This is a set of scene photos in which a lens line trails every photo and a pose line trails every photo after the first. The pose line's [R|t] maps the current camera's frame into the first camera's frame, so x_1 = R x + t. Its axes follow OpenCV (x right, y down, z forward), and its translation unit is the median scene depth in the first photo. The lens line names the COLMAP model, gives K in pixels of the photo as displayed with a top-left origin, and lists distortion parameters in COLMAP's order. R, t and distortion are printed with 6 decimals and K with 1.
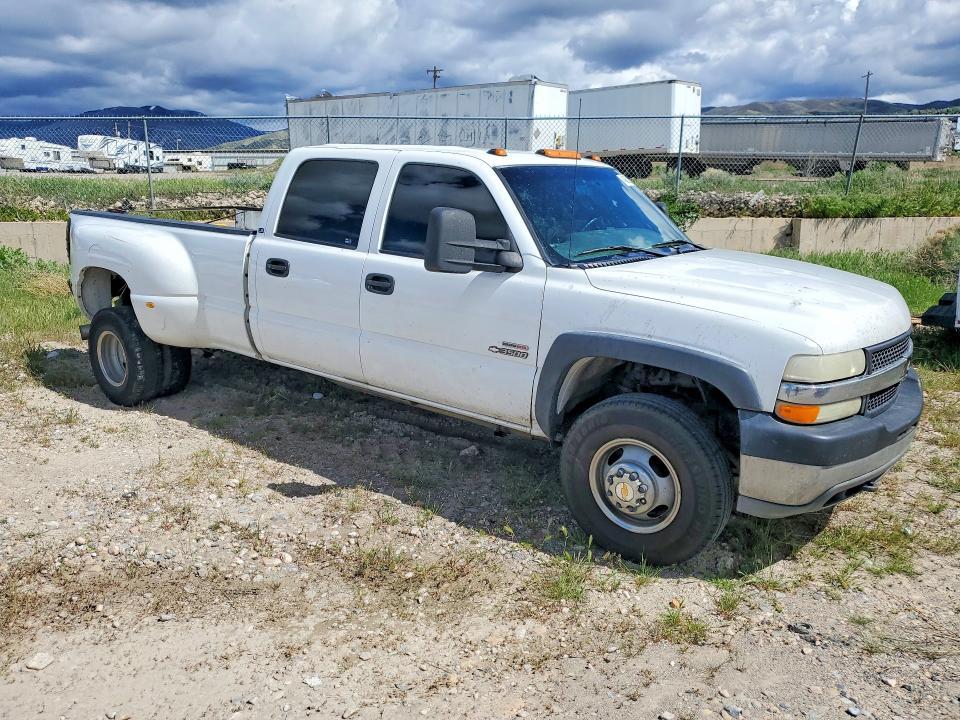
lens RADIAL K [[873.6, 0, 480.0], [0, 873.6, 360.0], [0, 0, 1]] dist [0.006761, 0.021327]
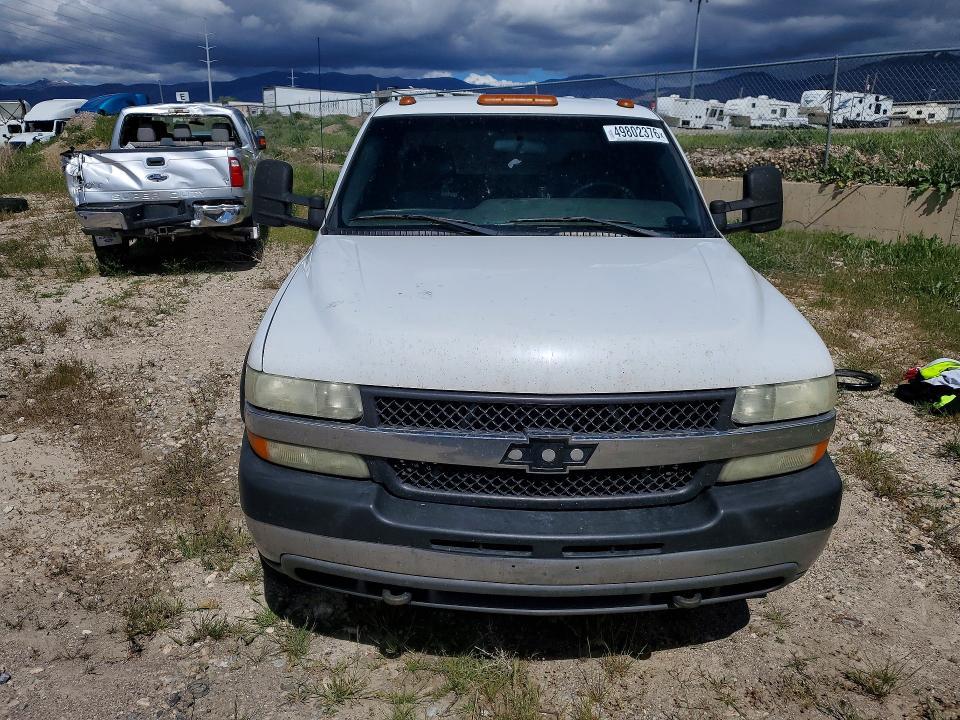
lens RADIAL K [[873.6, 0, 480.0], [0, 873.6, 360.0], [0, 0, 1]] dist [0.006761, 0.021327]
pose [[0.516110, 0.208475, -0.830764, 0.241248], [-0.169975, 0.975565, 0.139215, -0.032026], [0.839487, 0.069359, 0.538935, 0.165908]]
